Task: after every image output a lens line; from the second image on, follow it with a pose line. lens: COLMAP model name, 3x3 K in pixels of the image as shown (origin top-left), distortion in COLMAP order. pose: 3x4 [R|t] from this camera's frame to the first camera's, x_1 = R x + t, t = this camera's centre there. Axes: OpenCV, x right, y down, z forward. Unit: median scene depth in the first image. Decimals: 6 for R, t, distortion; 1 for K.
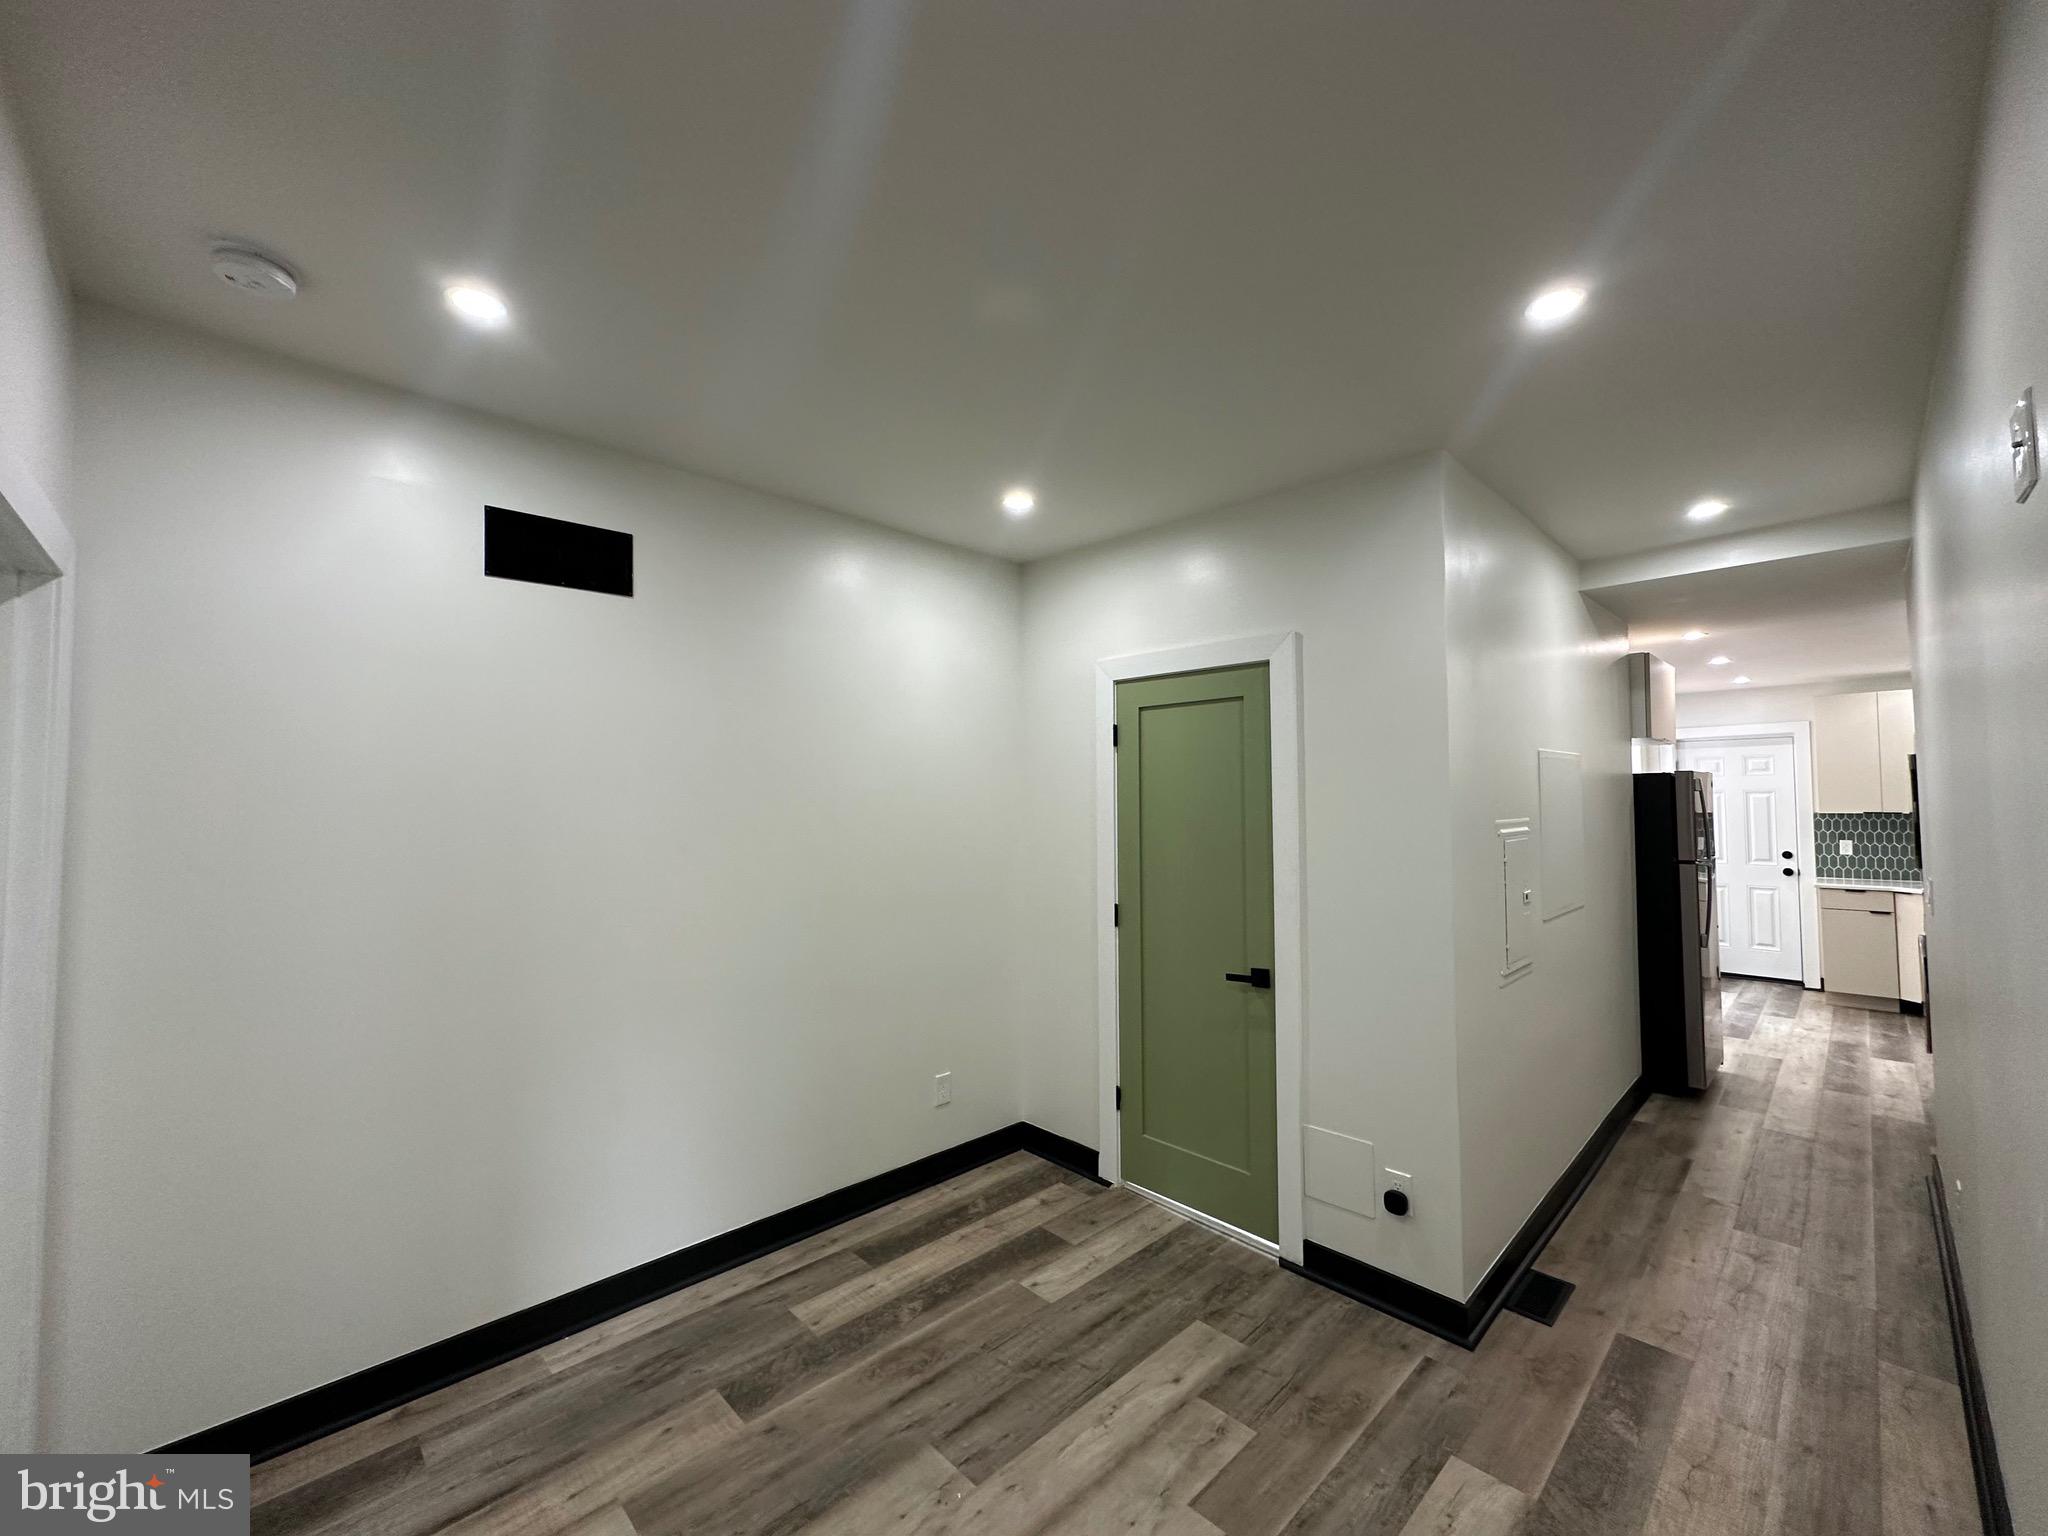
lens RADIAL K [[818.8, 0, 1026.2], [0, 818.8, 768.5], [0, 0, 1]] dist [-0.002209, 0.000613]
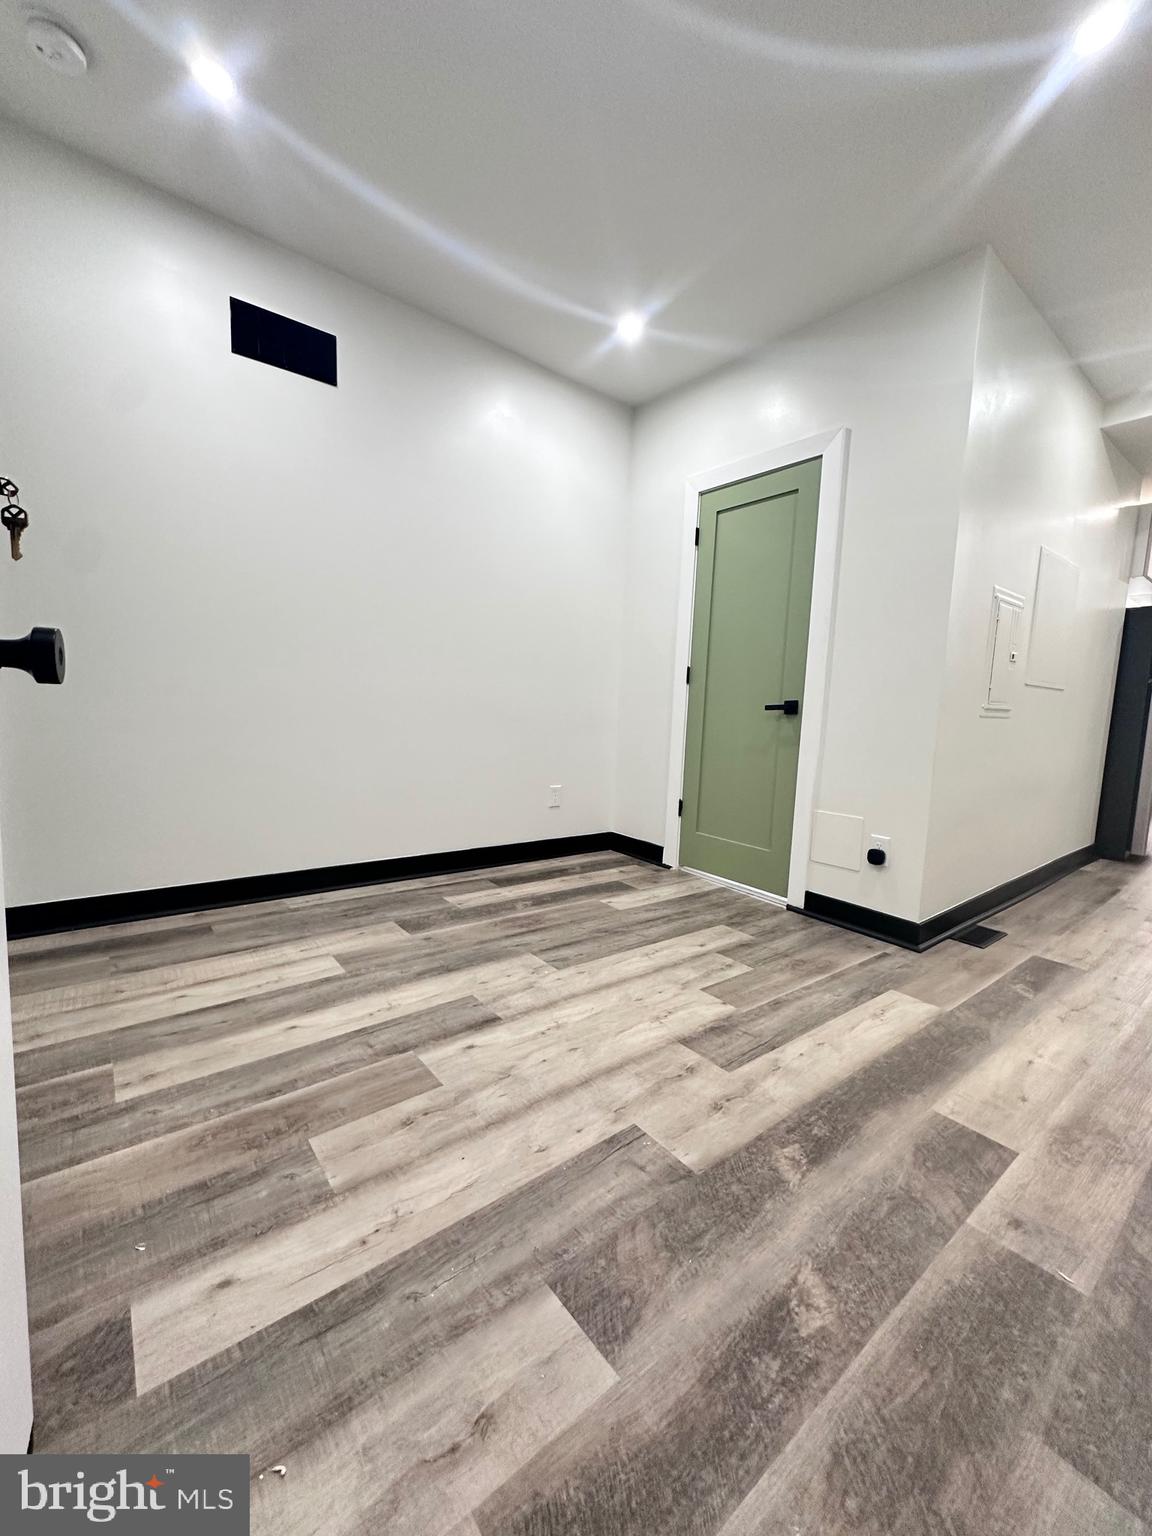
lens RADIAL K [[614.1, 0, 575.3], [0, 614.1, 768.7], [0, 0, 1]] dist [-0.002209, 0.000613]
pose [[0.993697, 0.056422, -0.096860, 0.043804], [-0.042281, 0.988921, 0.142294, 0.261459], [0.103815, -0.137302, 0.985074, -0.042552]]
